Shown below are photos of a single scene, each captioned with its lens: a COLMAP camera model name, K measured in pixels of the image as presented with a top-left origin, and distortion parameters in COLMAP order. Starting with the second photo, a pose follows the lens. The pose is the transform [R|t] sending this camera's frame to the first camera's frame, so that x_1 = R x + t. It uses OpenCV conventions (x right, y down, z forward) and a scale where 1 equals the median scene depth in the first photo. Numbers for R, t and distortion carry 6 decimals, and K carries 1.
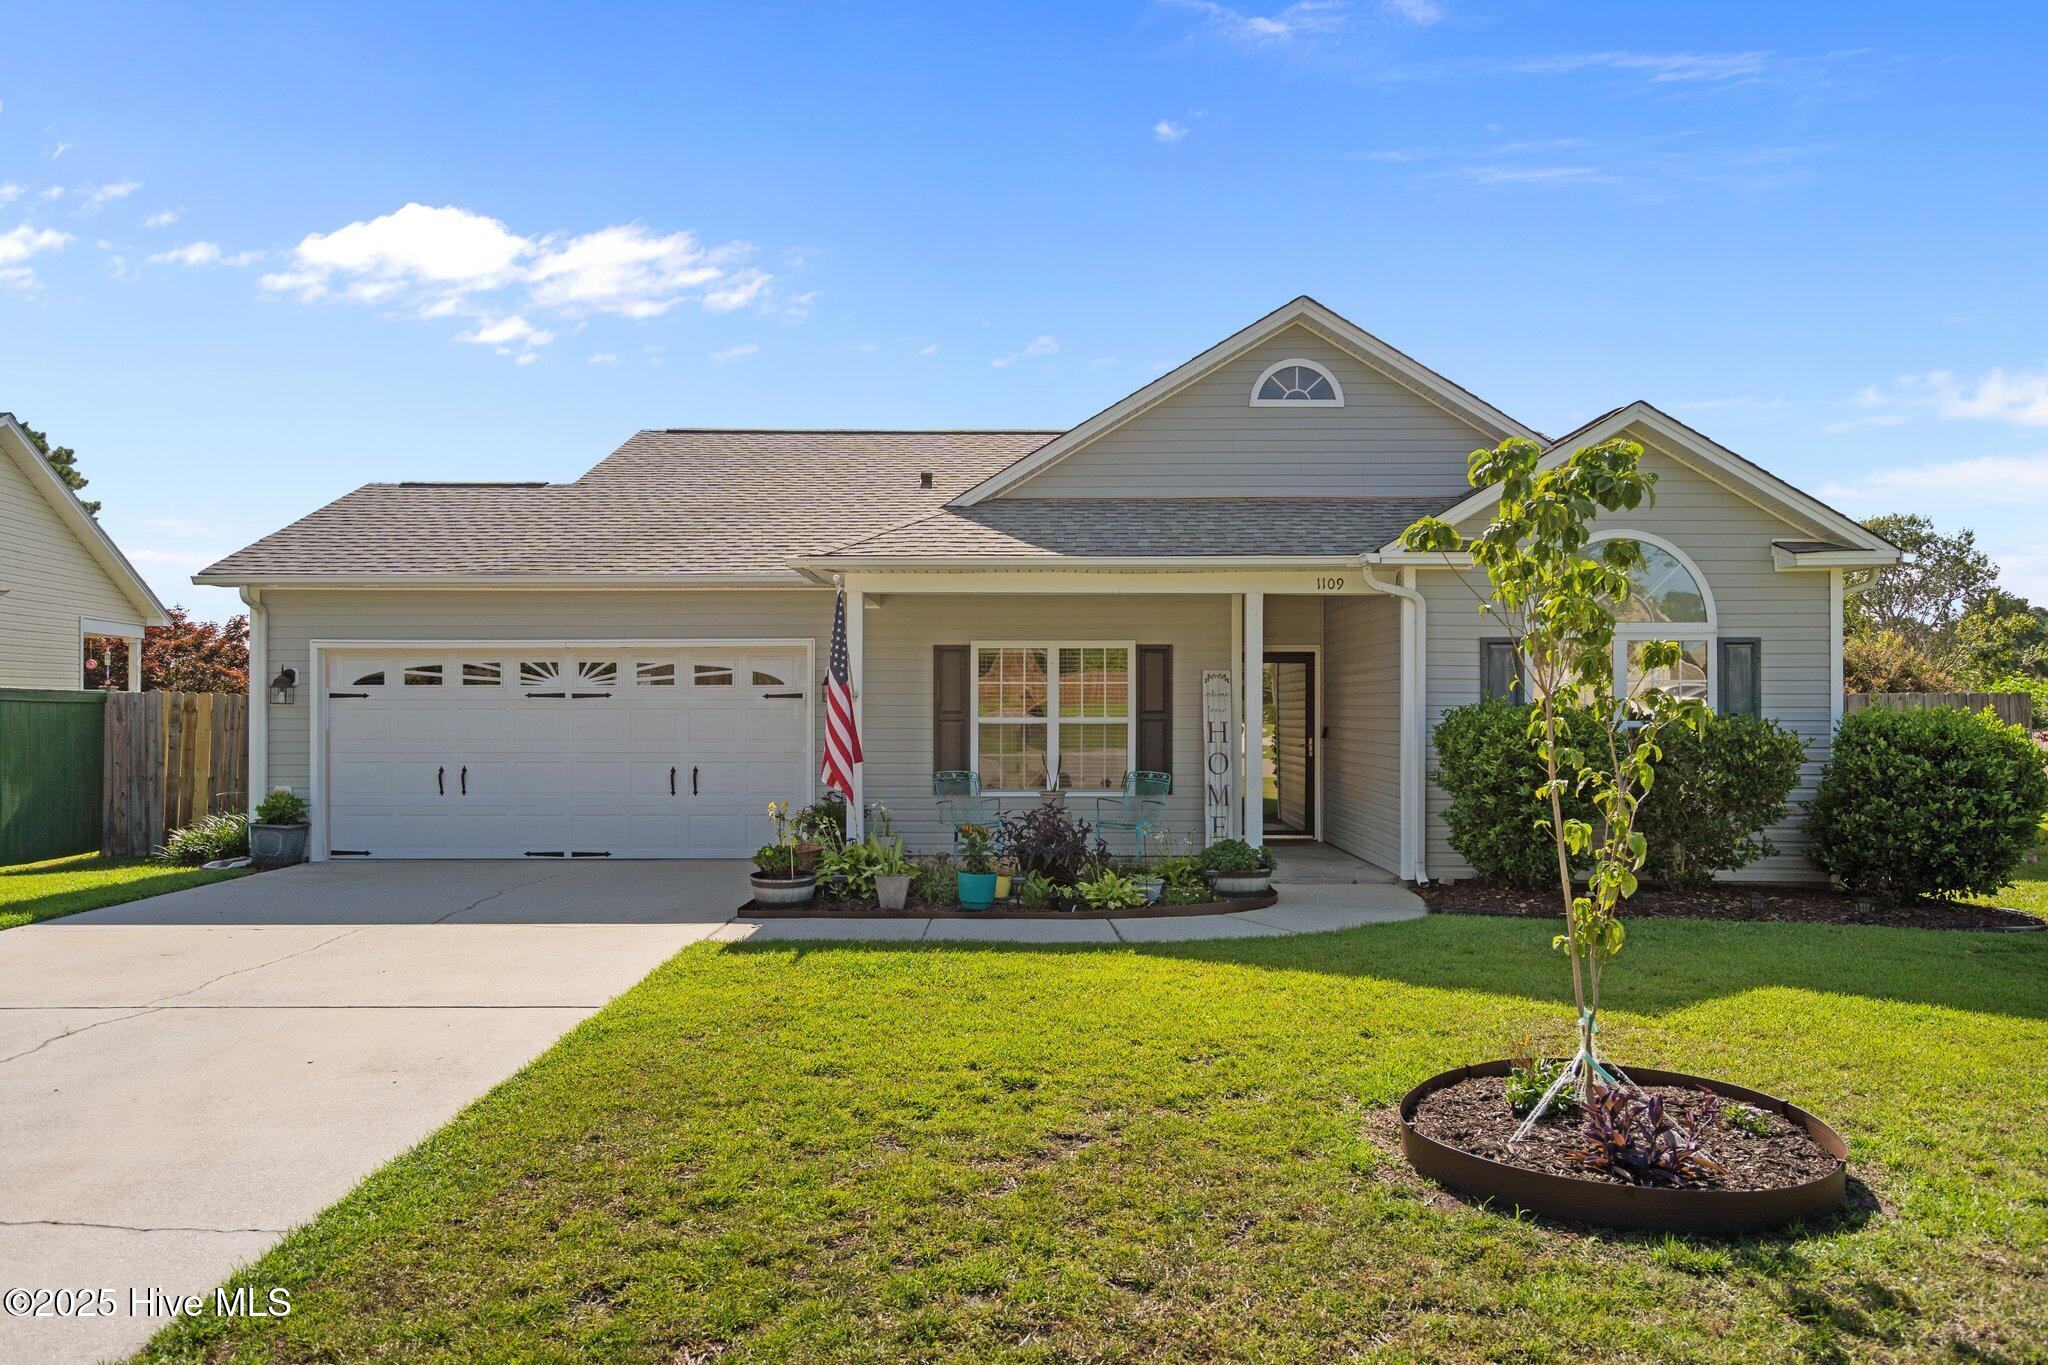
lens RADIAL K [[1386.1, 0, 1028.6], [0, 1386.1, 706.3], [0, 0, 1]] dist [-0.001608, 0.000747]
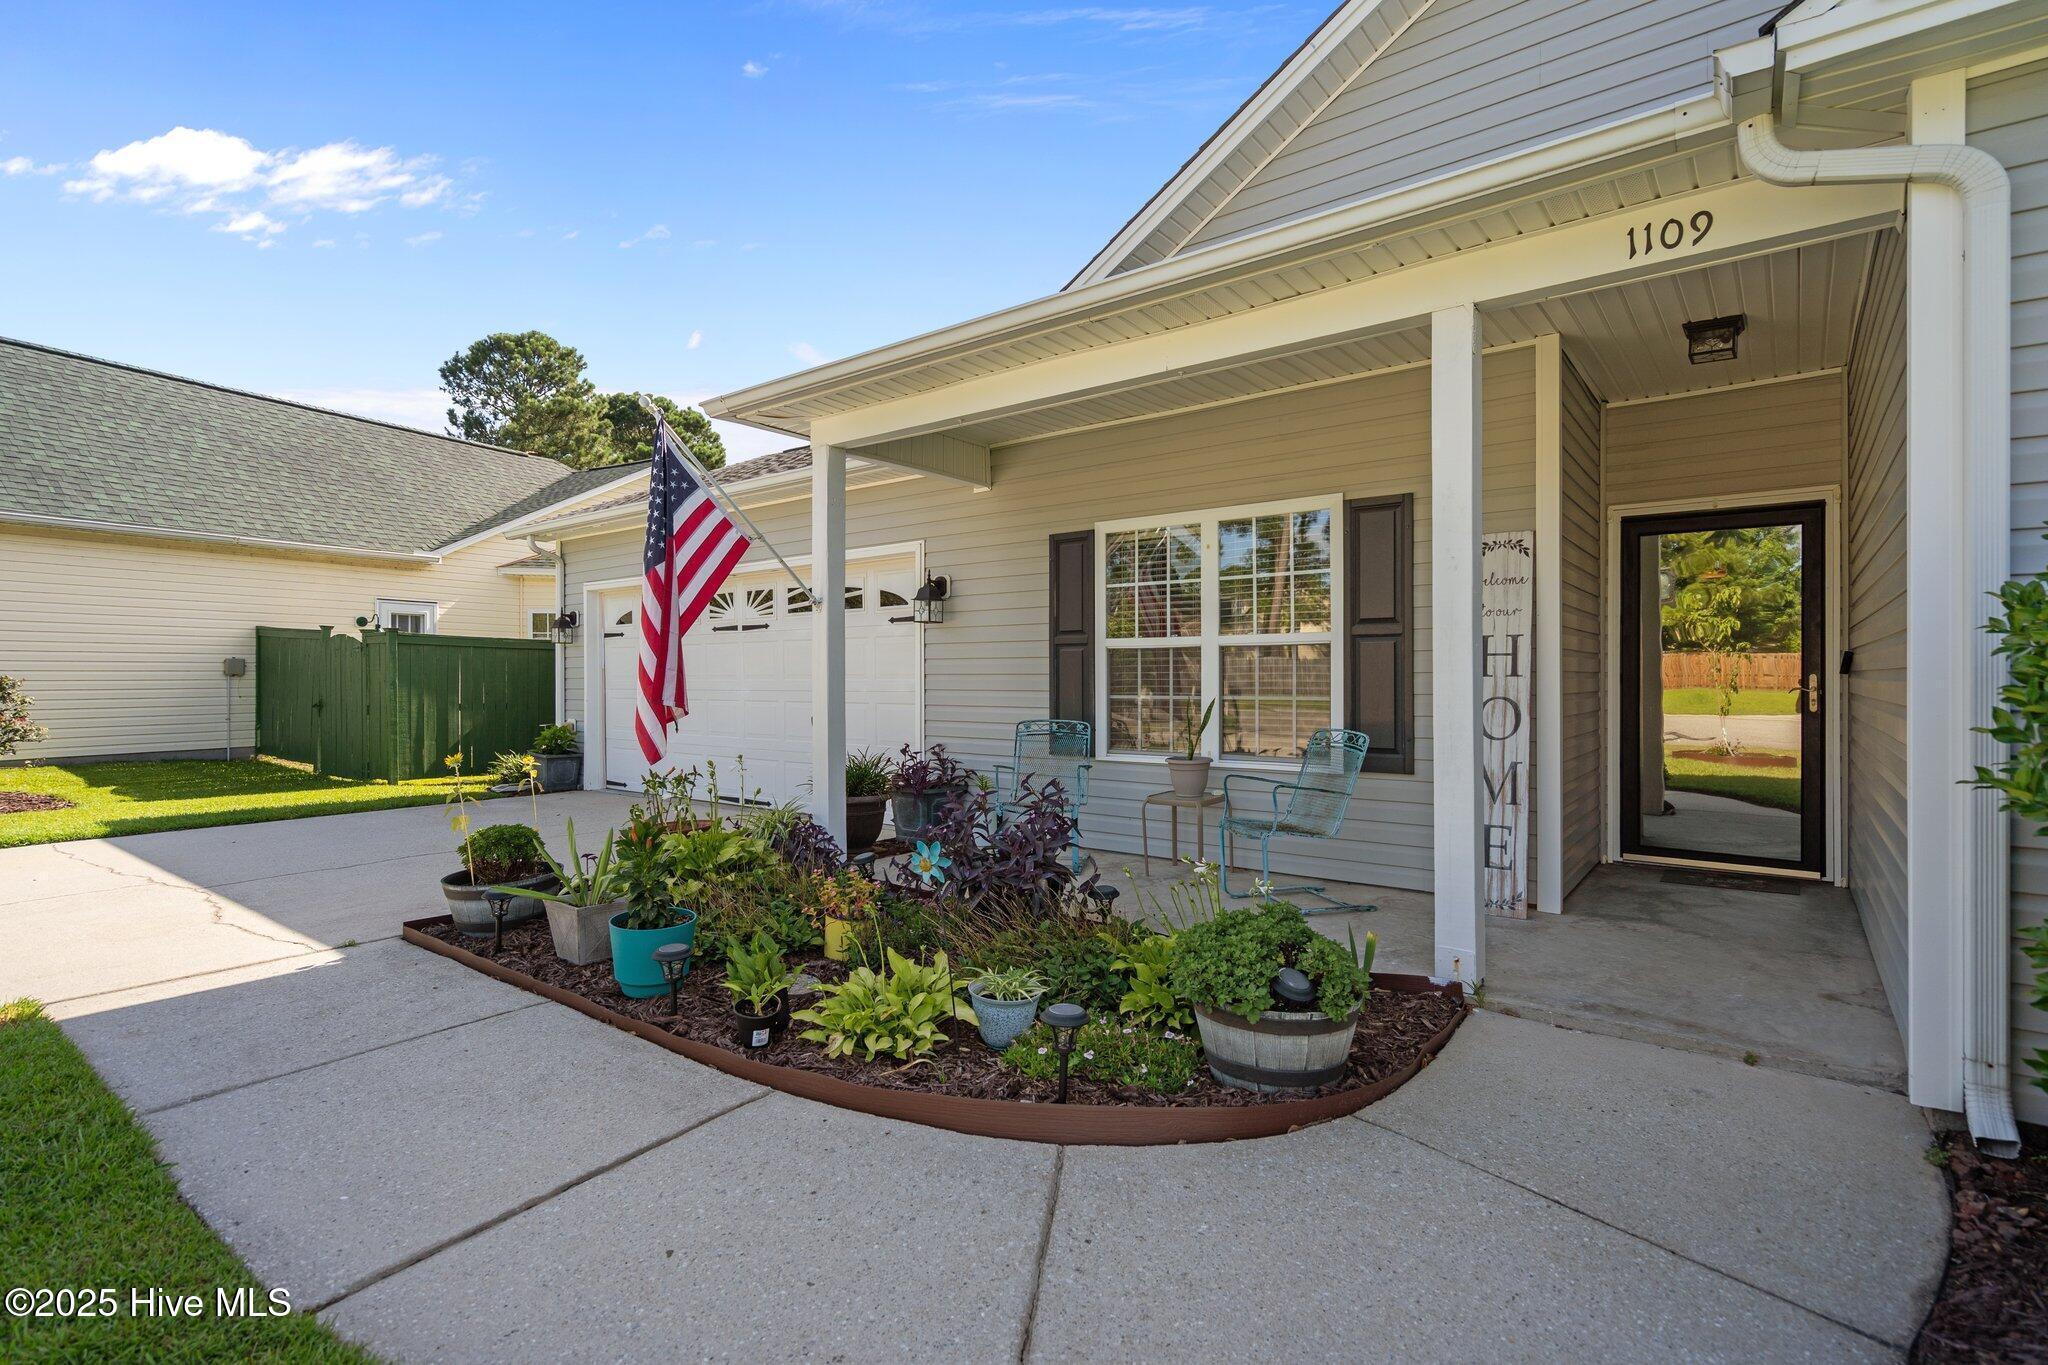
lens RADIAL K [[968.8, 0, 1029.7], [0, 968.8, 675.6], [0, 0, 1]] dist [0.002315, 0.000800]
pose [[0.792862, -0.003243, -0.609392, 0.213444], [0.000927, 0.999991, -0.004115, 0.026969], [0.609400, 0.002698, 0.792858, 0.616365]]
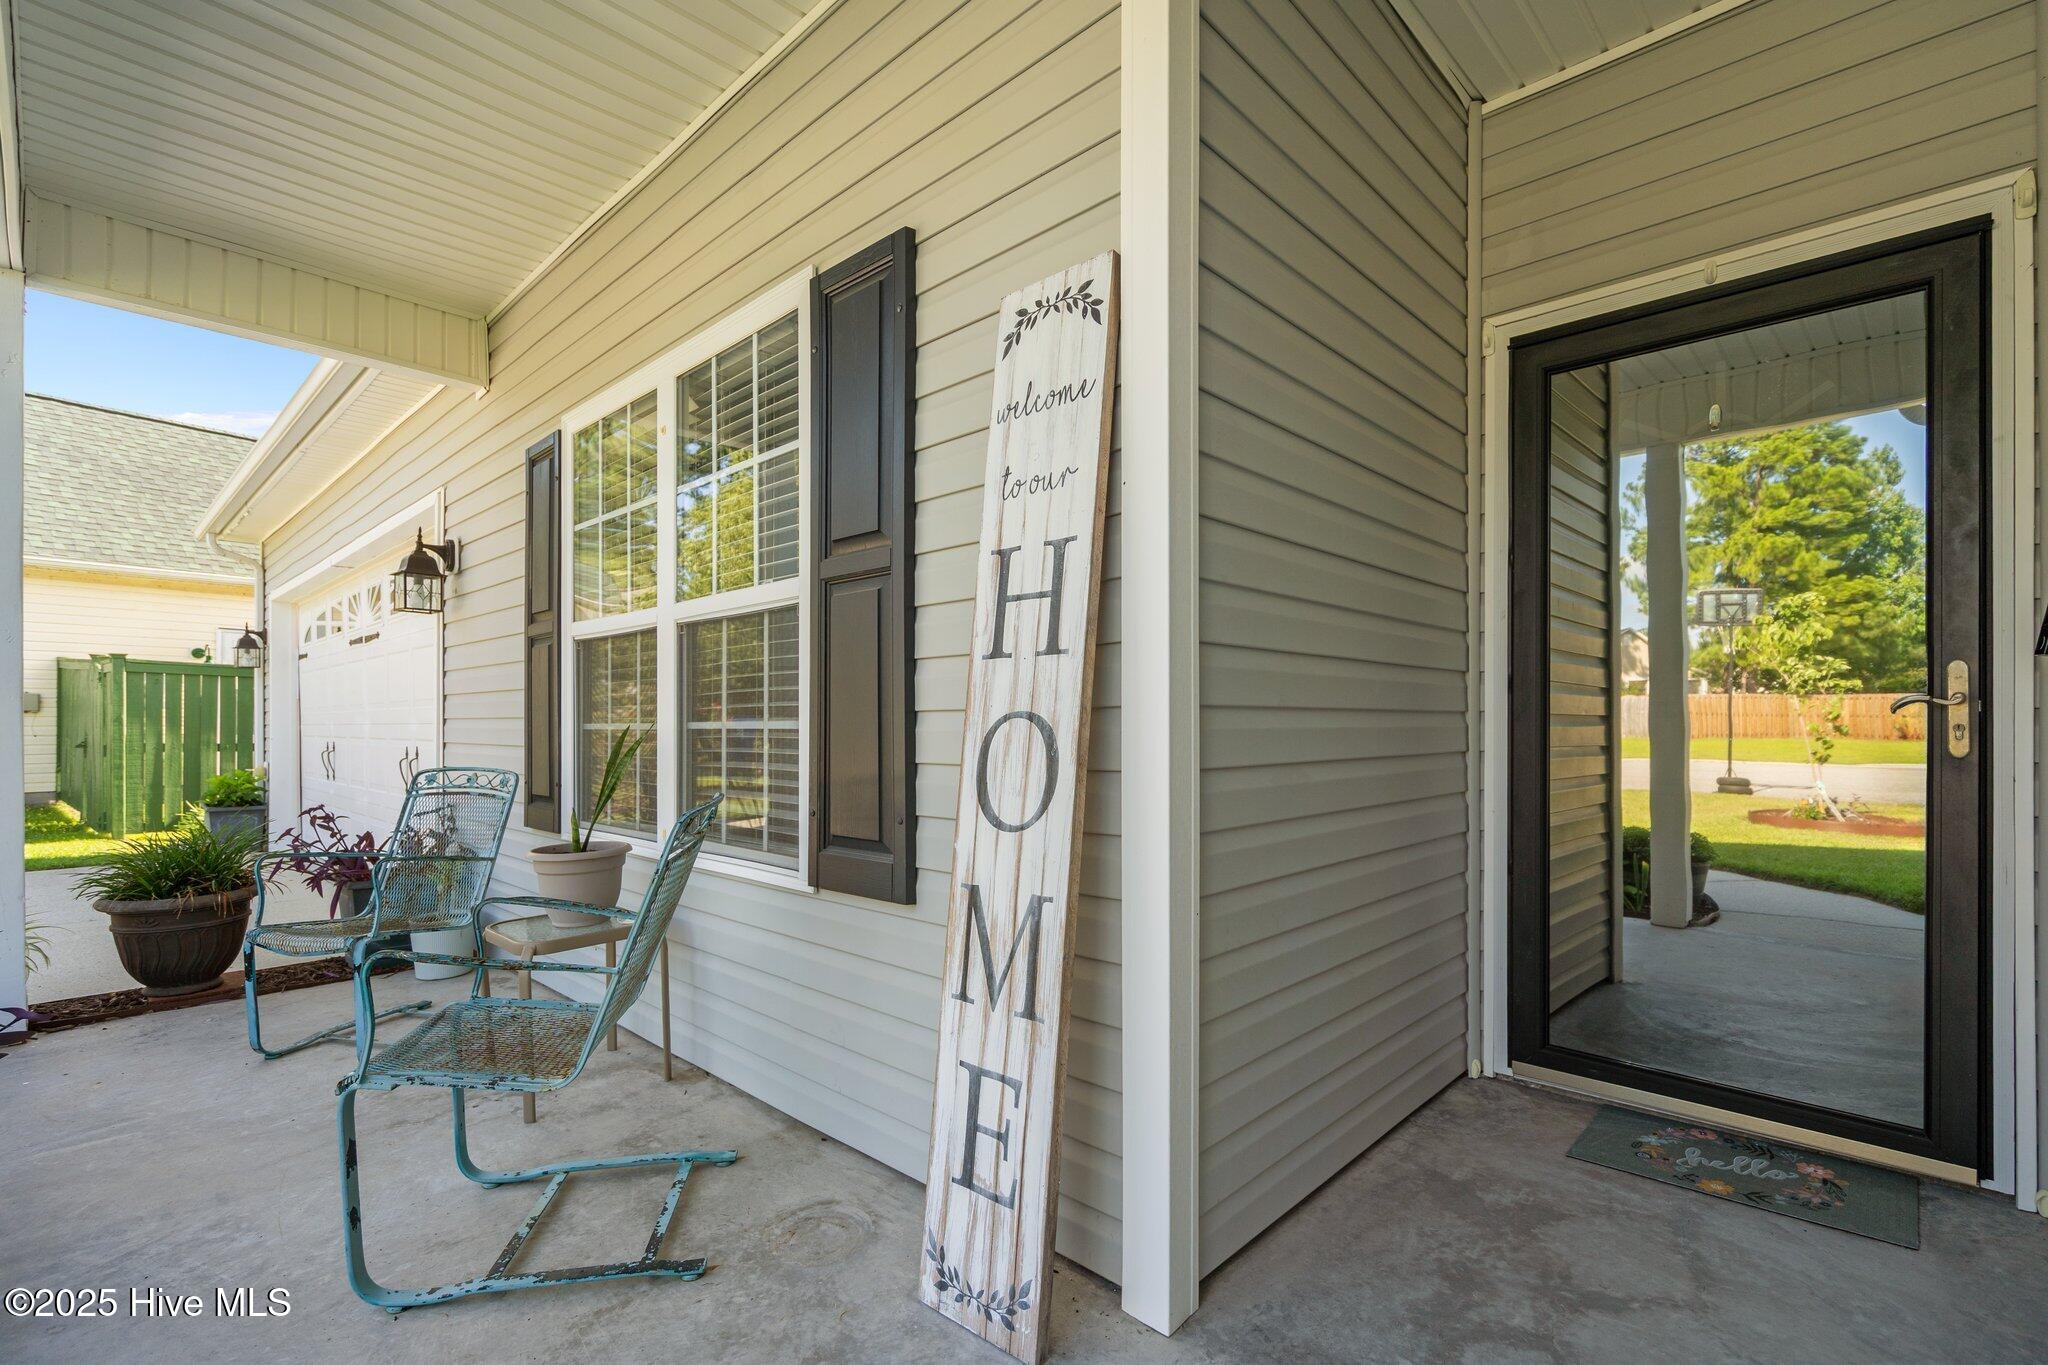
lens RADIAL K [[935.0, 0, 1034.0], [0, 935.0, 720.4], [0, 0, 1]] dist [-0.003113, -0.000529]
pose [[0.728045, -0.004454, -0.685515, 0.219821], [0.001635, 0.999987, -0.004760, 0.034920], [0.685527, 0.002344, 0.728043, 0.905120]]
